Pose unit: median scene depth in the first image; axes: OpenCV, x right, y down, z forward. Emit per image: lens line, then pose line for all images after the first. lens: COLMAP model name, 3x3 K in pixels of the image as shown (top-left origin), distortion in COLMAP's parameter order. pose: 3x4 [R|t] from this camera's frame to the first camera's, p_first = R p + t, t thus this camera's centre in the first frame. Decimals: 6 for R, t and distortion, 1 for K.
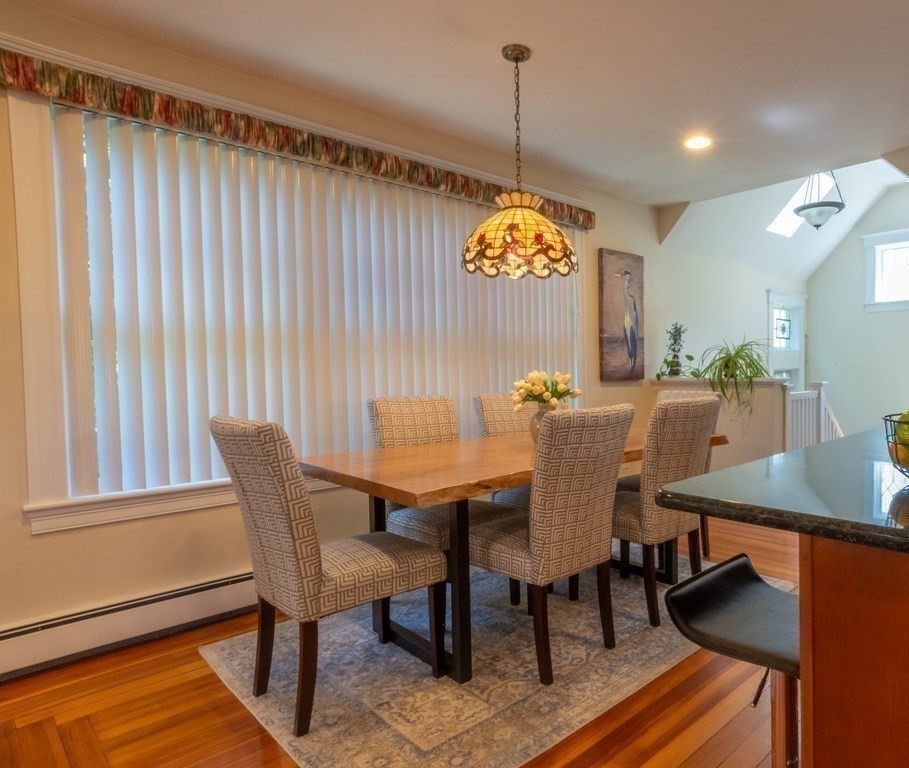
lens RADIAL K [[531.2, 0, 455.4], [0, 531.2, 381.8], [0, 0, 1]] dist [-0.005196, 0.002385]
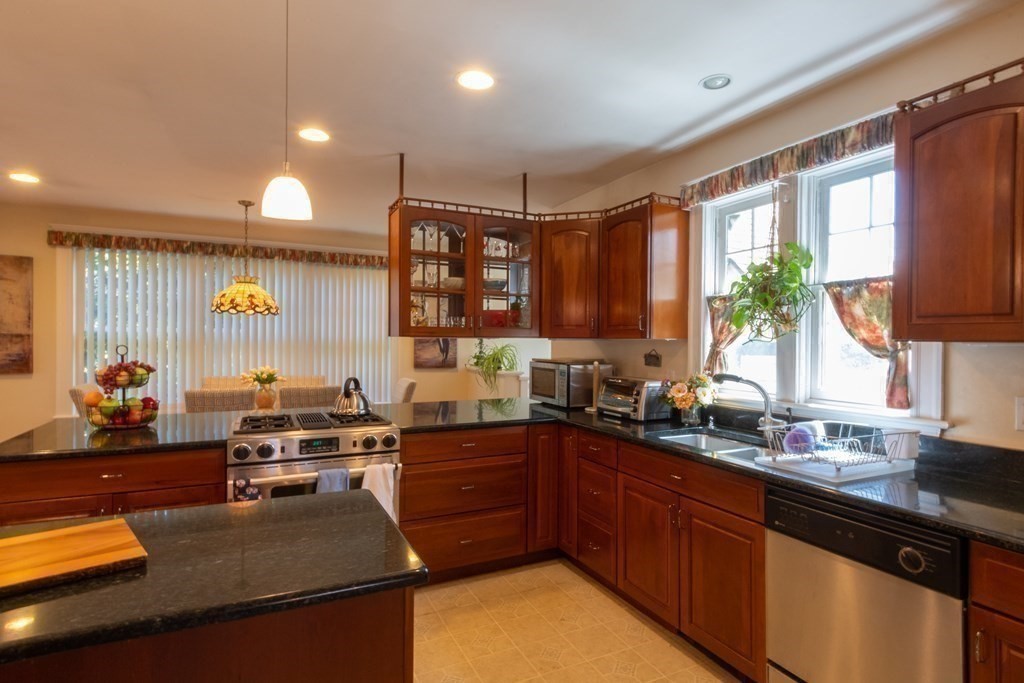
lens RADIAL K [[529.6, 0, 517.7], [0, 529.6, 343.5], [0, 0, 1]] dist [-0.007851, -0.002466]
pose [[0.954085, 0.011115, -0.299328, 1.531154], [-0.019070, 0.999538, -0.023666, -0.063400], [0.298927, 0.028288, 0.953857, -0.527366]]
